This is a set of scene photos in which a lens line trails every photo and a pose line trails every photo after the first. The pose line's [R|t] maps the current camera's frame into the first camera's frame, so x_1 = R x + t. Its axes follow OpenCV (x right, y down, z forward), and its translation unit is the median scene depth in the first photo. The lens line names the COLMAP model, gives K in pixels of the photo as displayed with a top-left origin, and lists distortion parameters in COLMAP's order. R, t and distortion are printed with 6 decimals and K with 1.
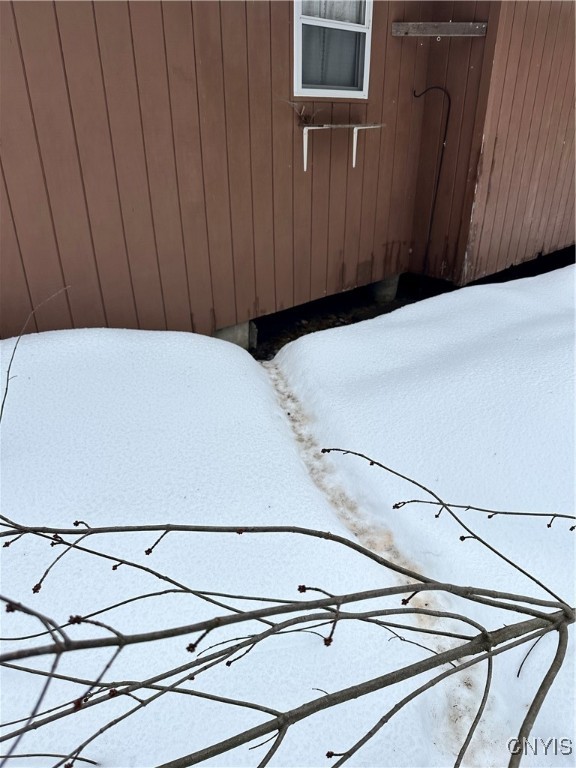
lens RADIAL K [[545.5, 0, 288.0], [0, 545.5, 384.0], [0, 0, 1]] dist [0.077996, -0.104399]
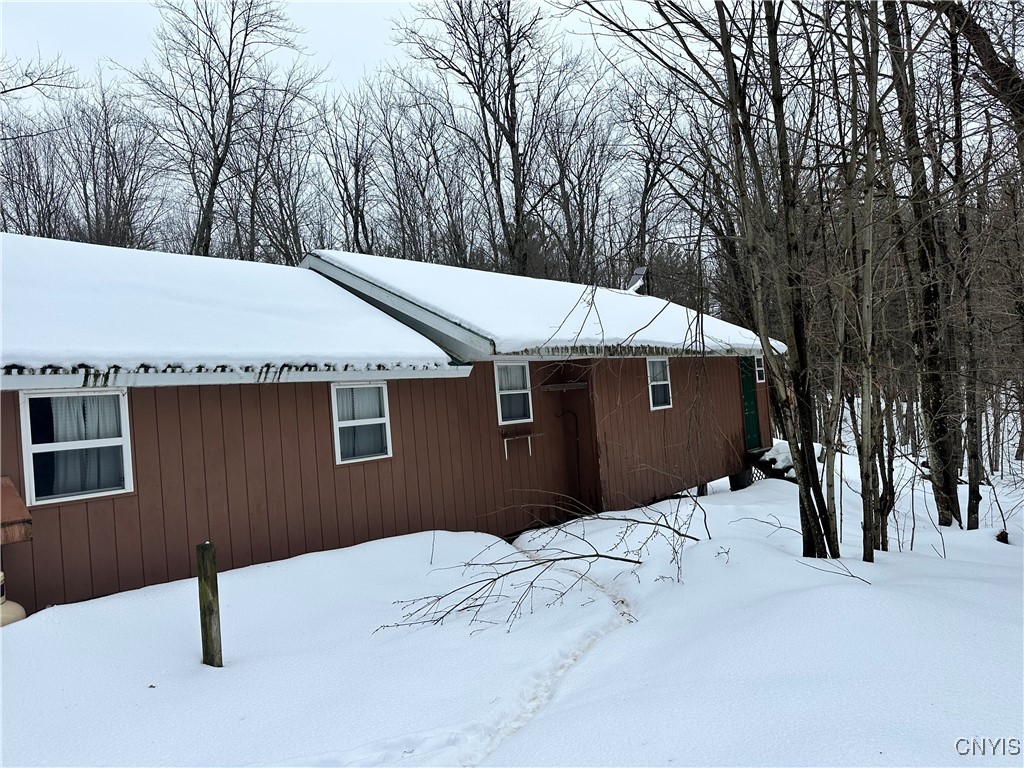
lens RADIAL K [[719.0, 0, 512.0], [0, 719.0, 384.0], [0, 0, 1]] dist [0.144400, -0.183844]
pose [[0.987229, -0.070560, 0.142830, -0.286875], [0.128206, 0.884083, -0.449400, 0.496325], [-0.094563, 0.461972, 0.881839, -1.300550]]
